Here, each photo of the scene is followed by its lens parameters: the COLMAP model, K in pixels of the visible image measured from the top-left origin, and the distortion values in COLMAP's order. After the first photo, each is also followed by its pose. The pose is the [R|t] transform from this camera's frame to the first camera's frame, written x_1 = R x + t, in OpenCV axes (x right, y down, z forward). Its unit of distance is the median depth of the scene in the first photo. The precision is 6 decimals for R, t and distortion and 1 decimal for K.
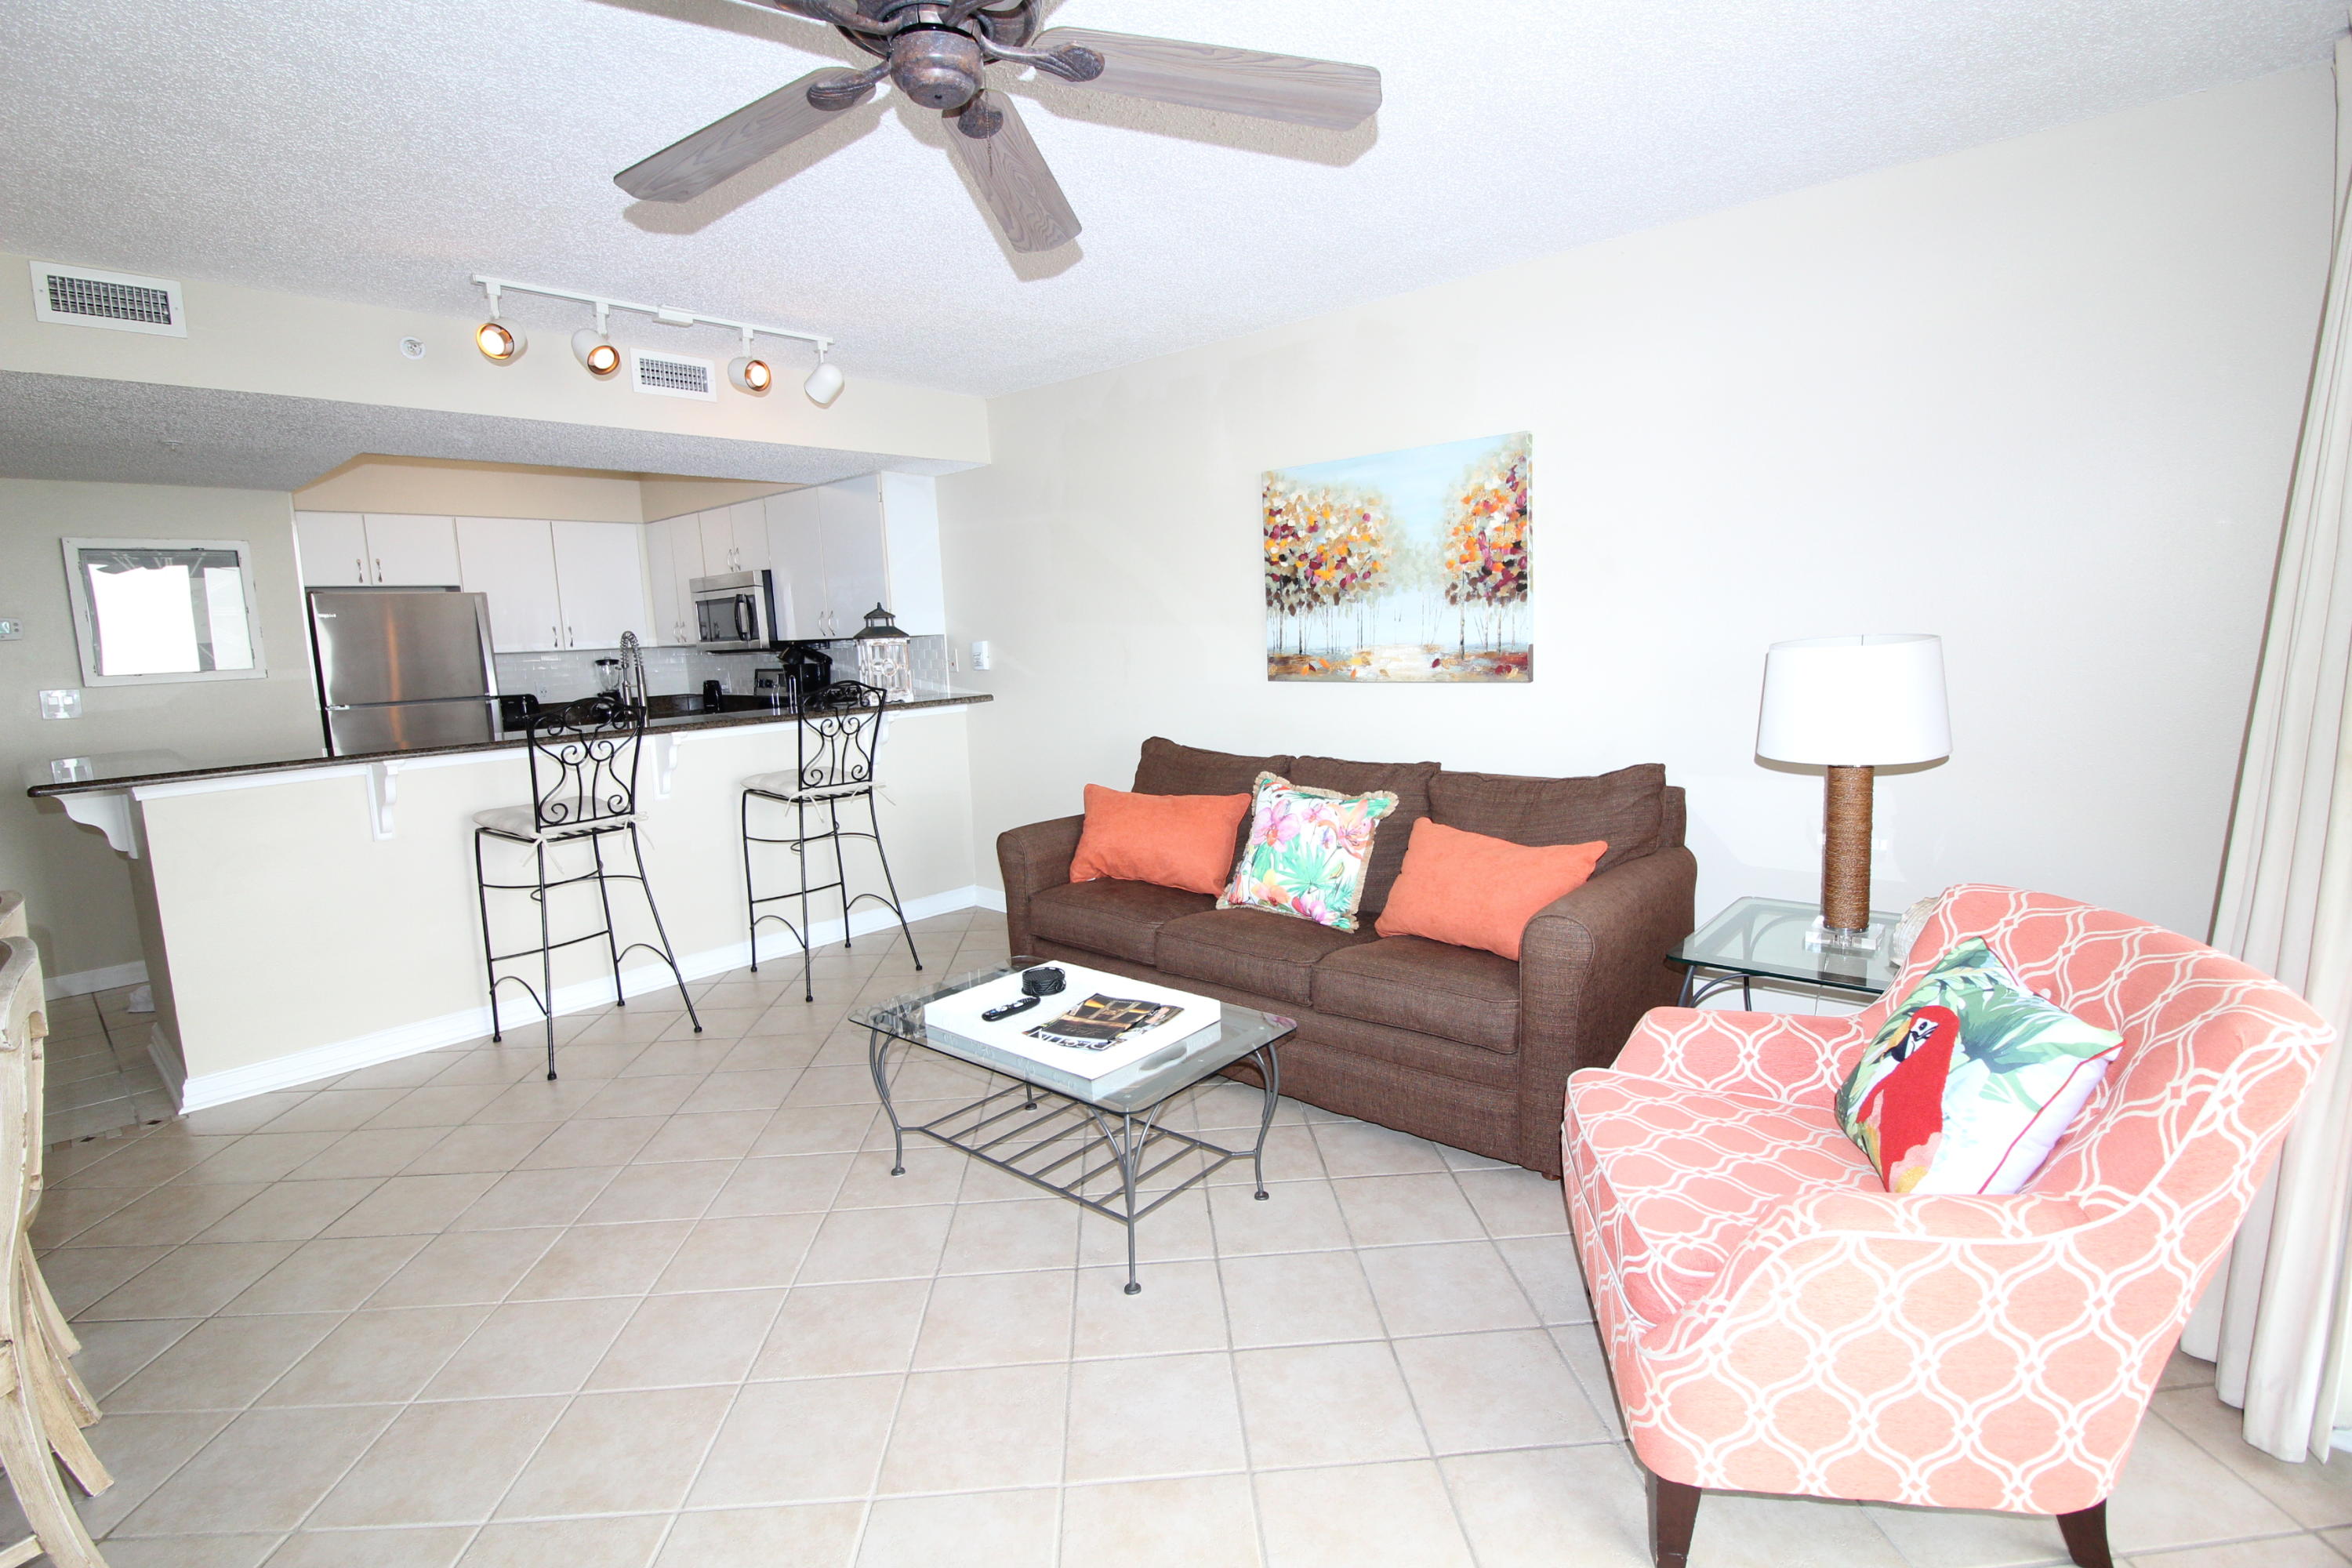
lens RADIAL K [[1087.6, 0, 1176.0], [0, 1087.6, 784.0], [0, 0, 1]] dist [-0.001383, -0.013387]
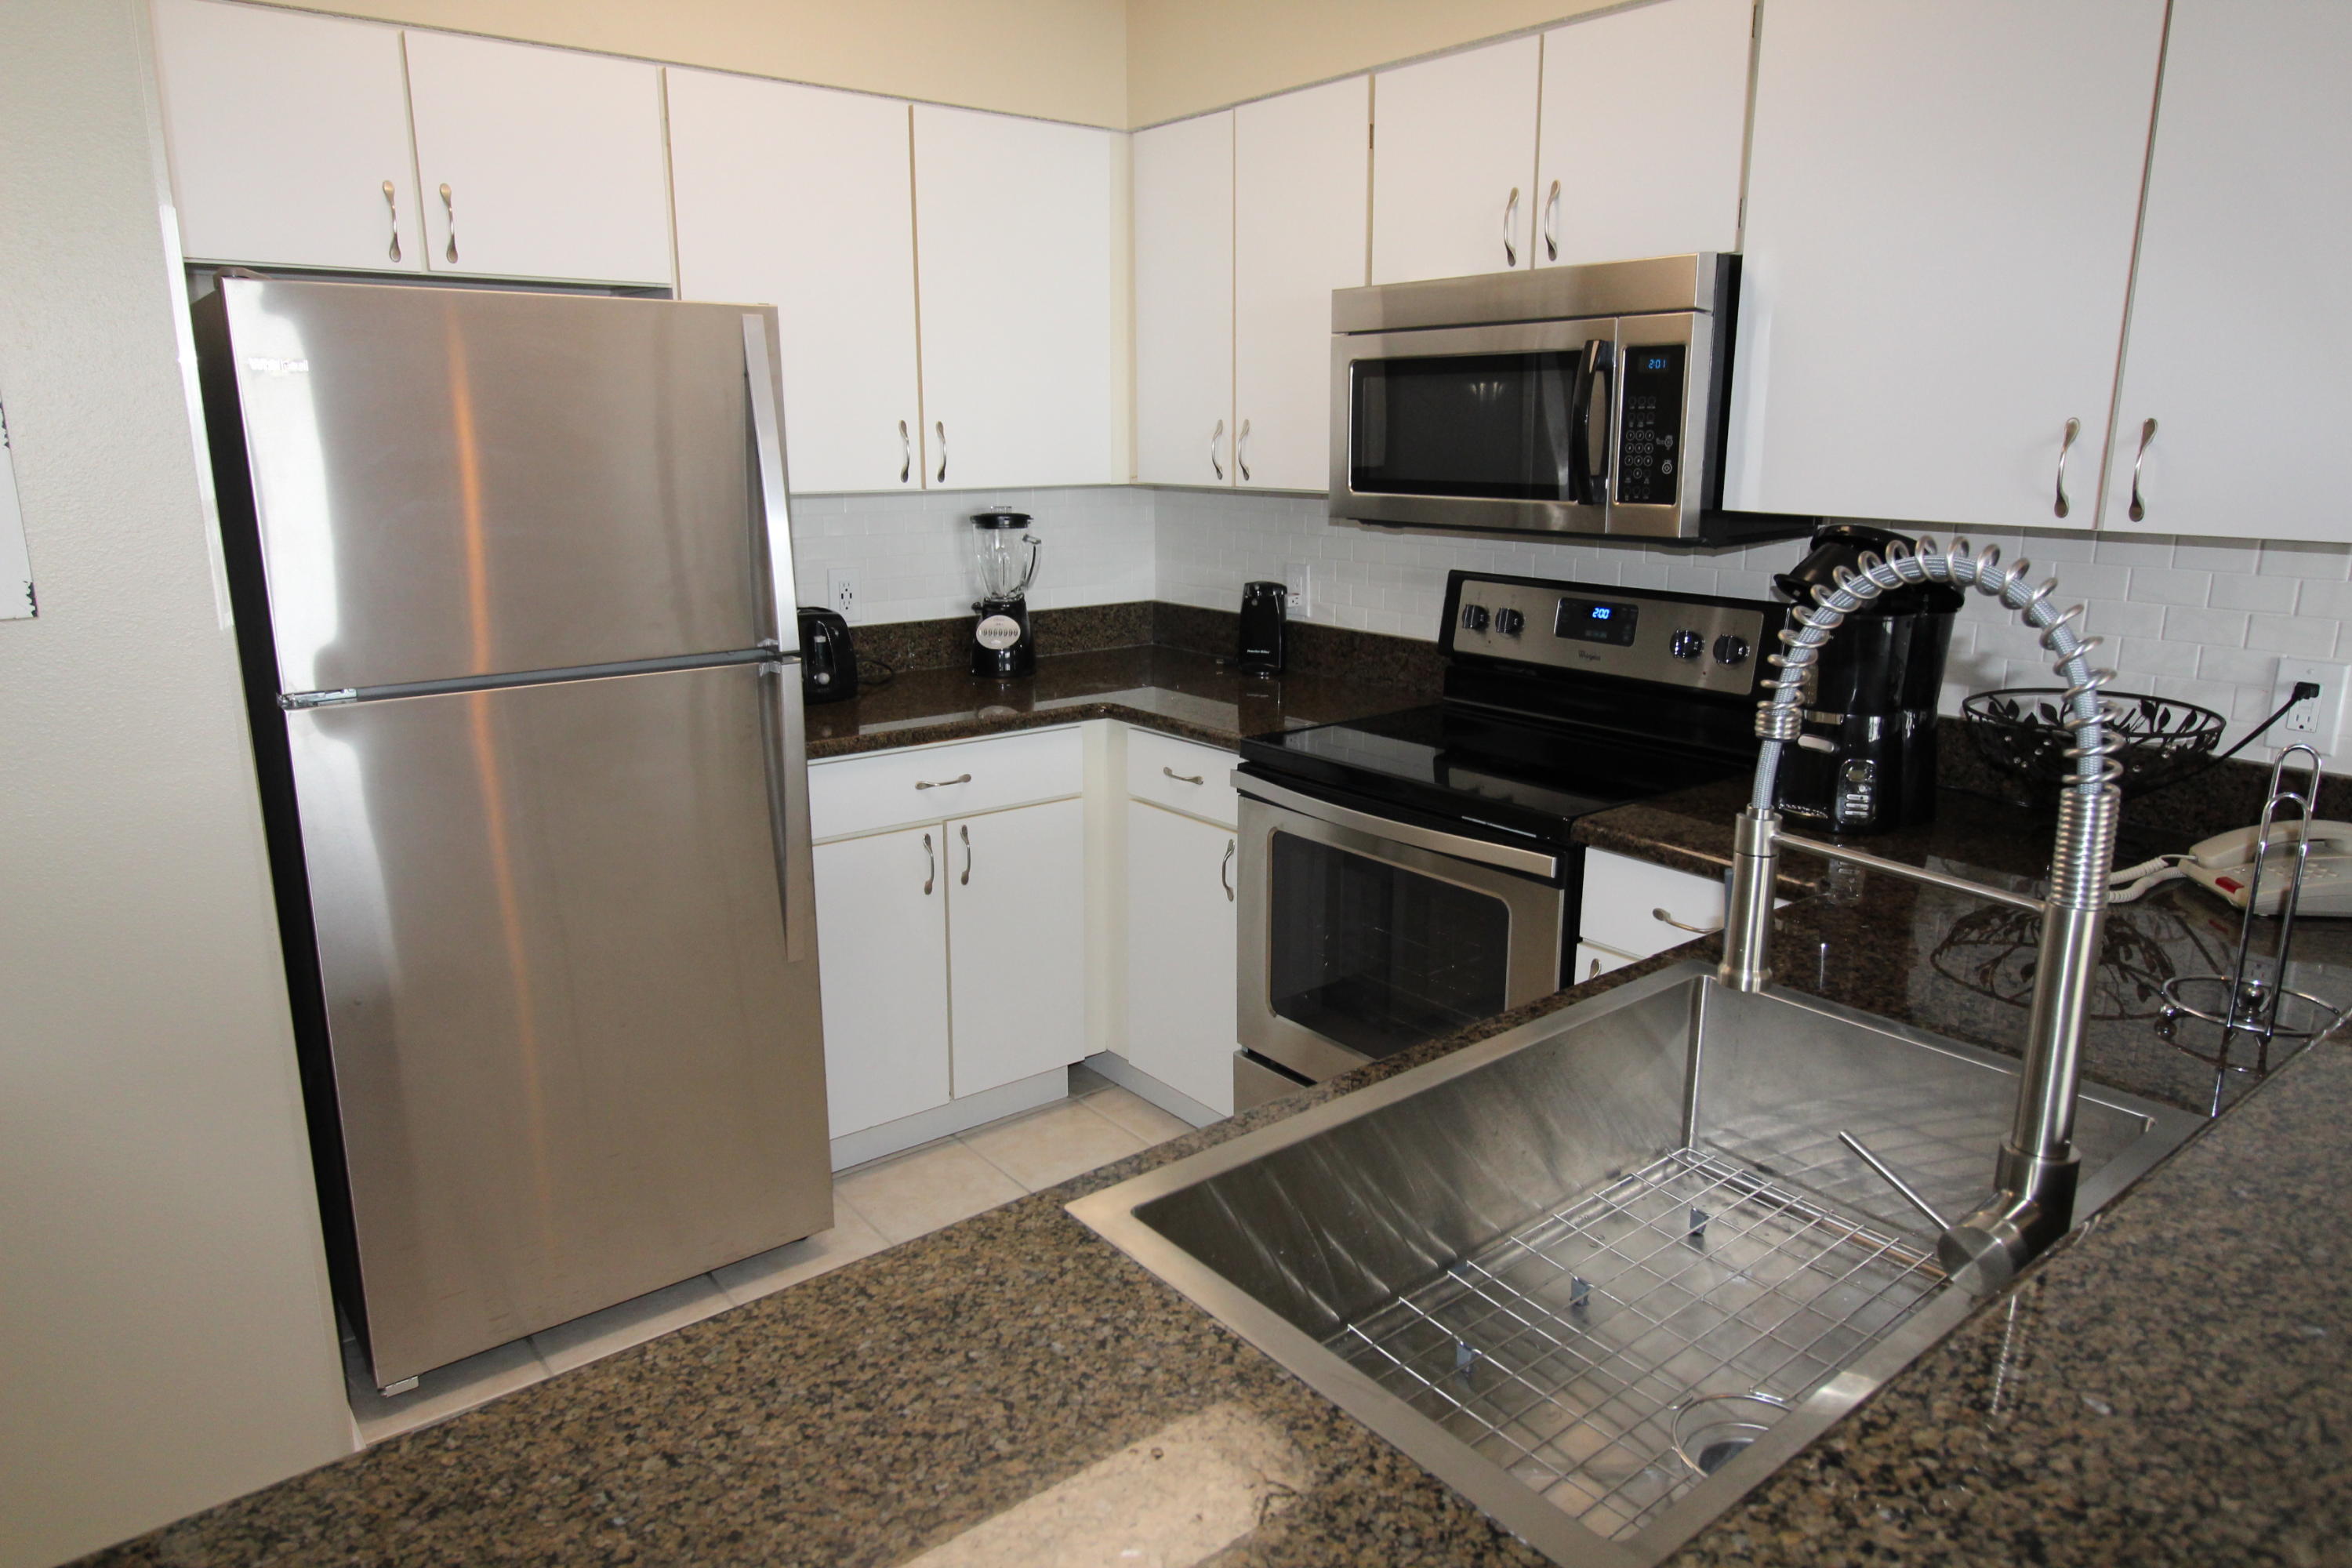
lens RADIAL K [[1485.7, 0, 1173.8], [0, 1485.7, 772.2], [0, 0, 1]] dist [0.000734, 0.000029]
pose [[0.985488, 0.074230, -0.152656, -0.752224], [-0.059648, 0.993399, 0.097980, -0.157358], [0.158921, -0.087452, 0.983411, 0.991670]]
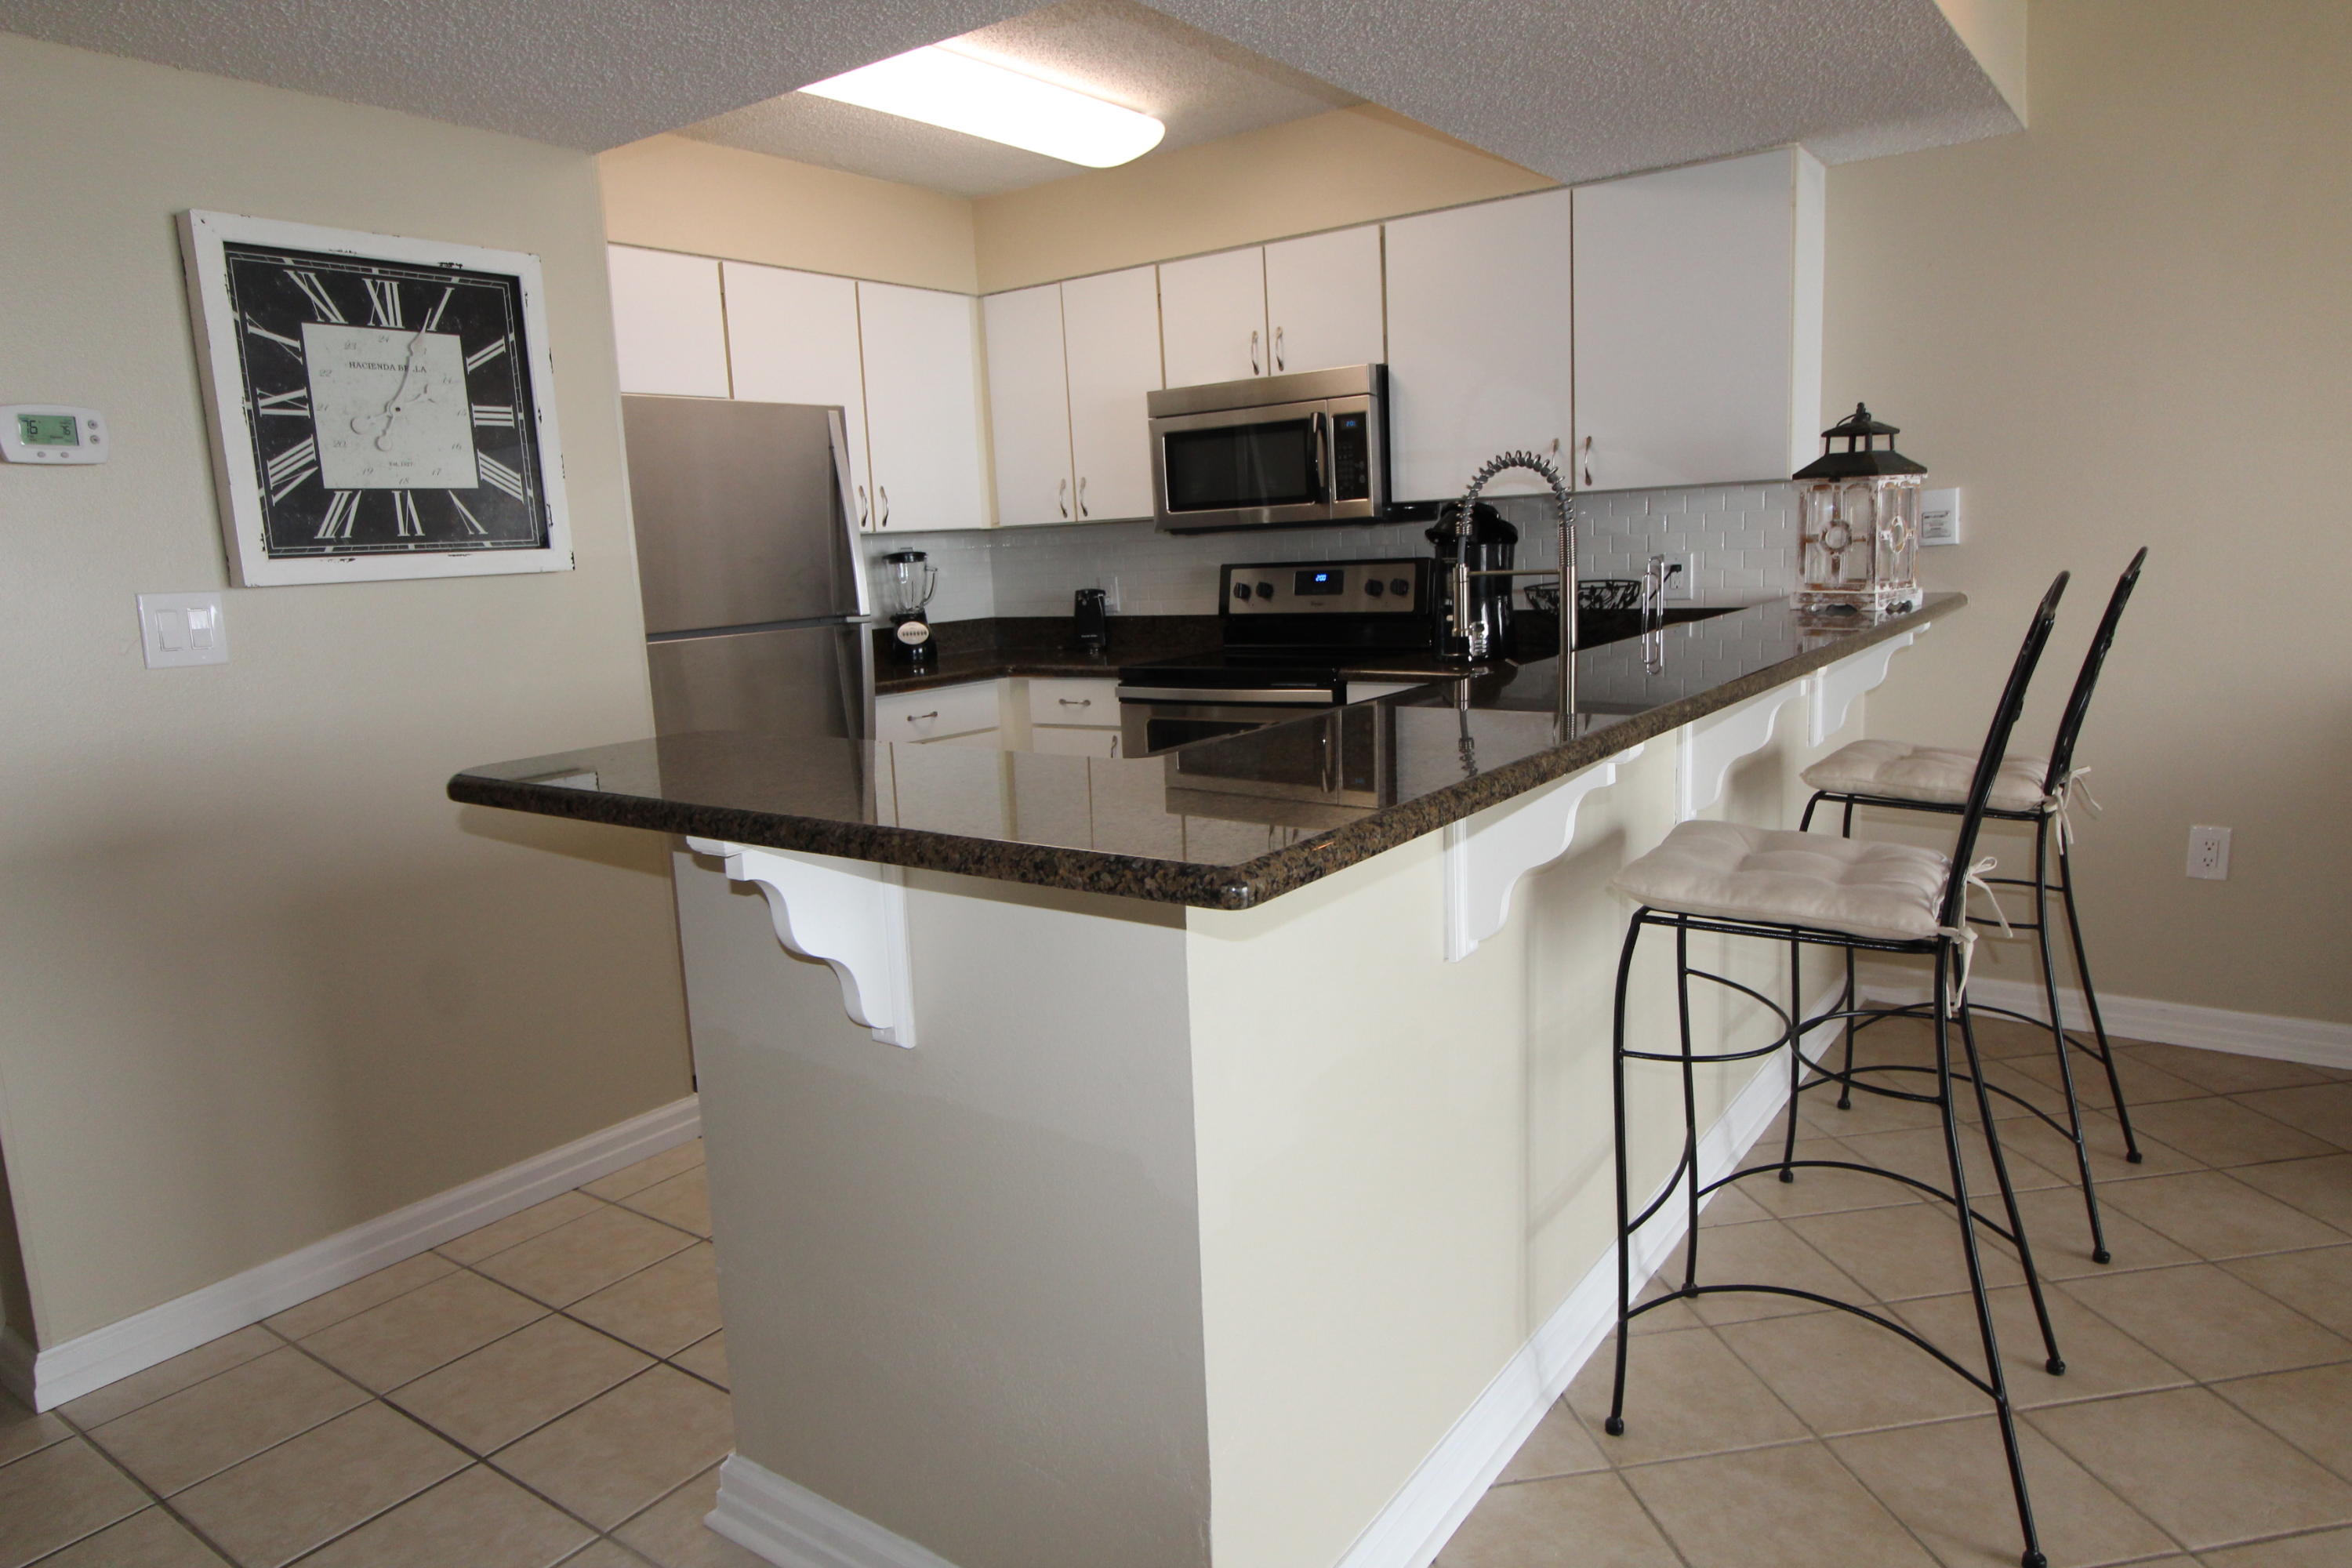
lens RADIAL K [[1476.8, 0, 1176.0], [0, 1476.8, 784.0], [0, 0, 1]] dist [-0.004543, -0.000868]
pose [[0.994310, -0.027158, 0.103005, -0.924710], [0.025349, 0.999501, 0.018834, -0.021384], [-0.103465, -0.016115, 0.994503, 0.514898]]
